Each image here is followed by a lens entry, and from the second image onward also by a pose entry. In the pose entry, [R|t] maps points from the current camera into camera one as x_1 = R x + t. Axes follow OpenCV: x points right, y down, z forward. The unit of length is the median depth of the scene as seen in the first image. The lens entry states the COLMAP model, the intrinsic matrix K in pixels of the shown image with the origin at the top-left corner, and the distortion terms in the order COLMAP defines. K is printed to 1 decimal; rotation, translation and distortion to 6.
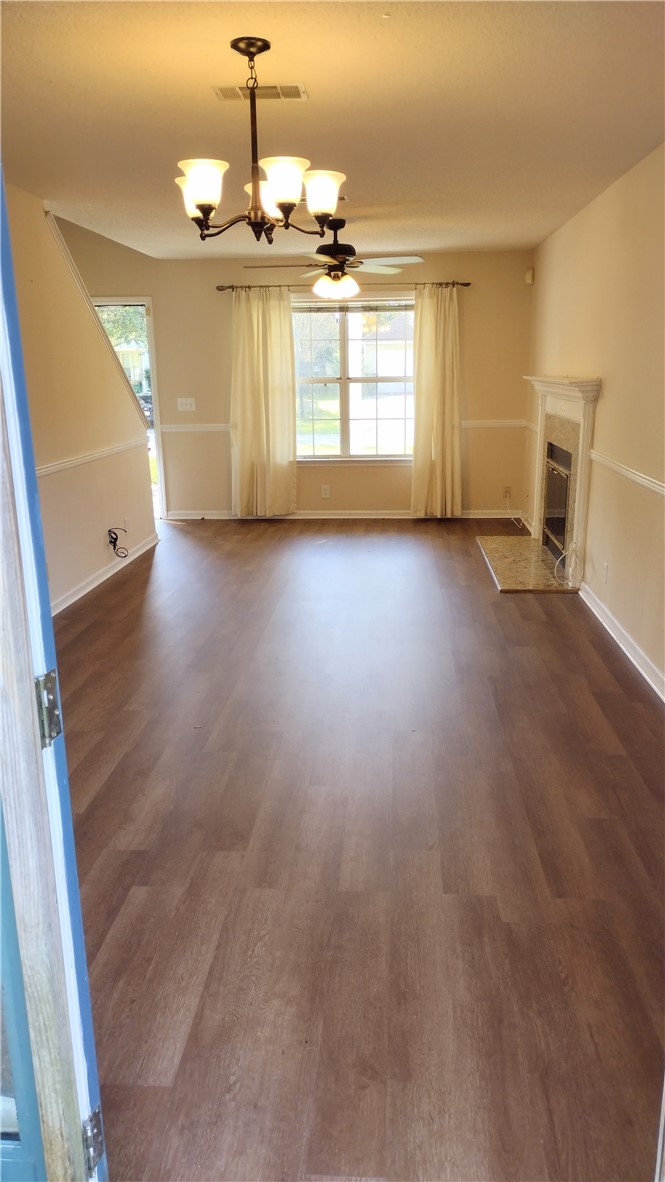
lens RADIAL K [[877.7, 0, 332.5], [0, 877.7, 591.0], [0, 0, 1]] dist [-0.008607, -0.007188]
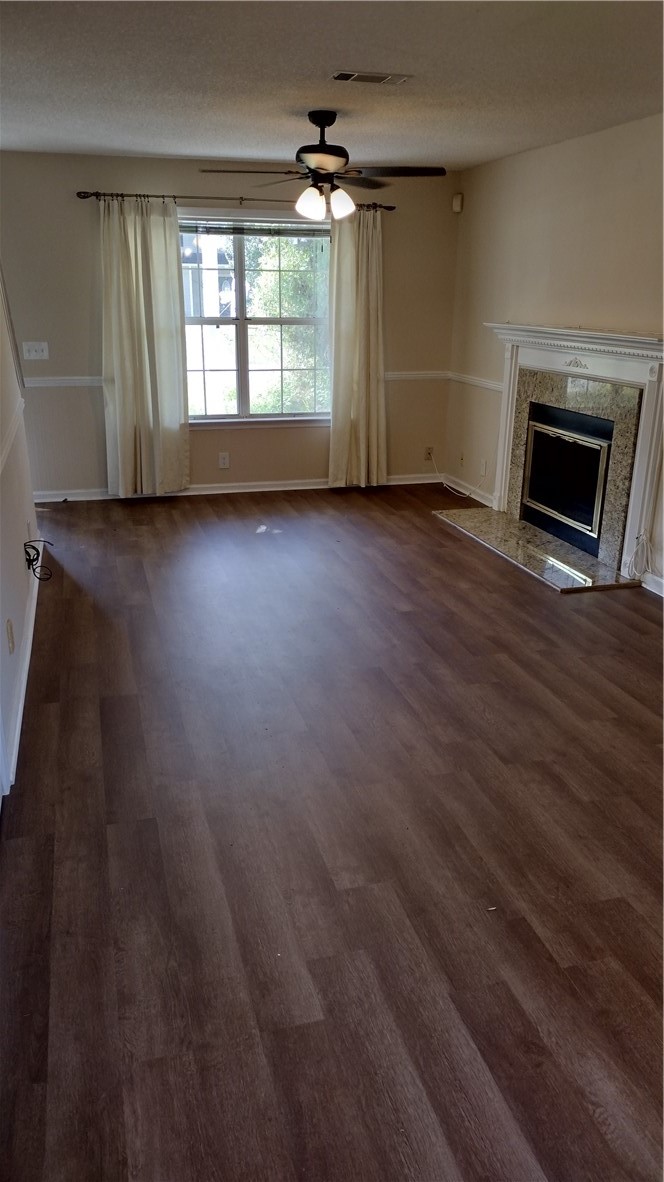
lens RADIAL K [[877.7, 0, 332.0], [0, 877.7, 591.0], [0, 0, 1]] dist [-0.008607, -0.007188]
pose [[0.938035, -0.088953, 0.334929, -0.203173], [0.061975, 0.993974, 0.090413, -0.061585], [-0.340954, -0.064054, 0.937895, 0.198902]]
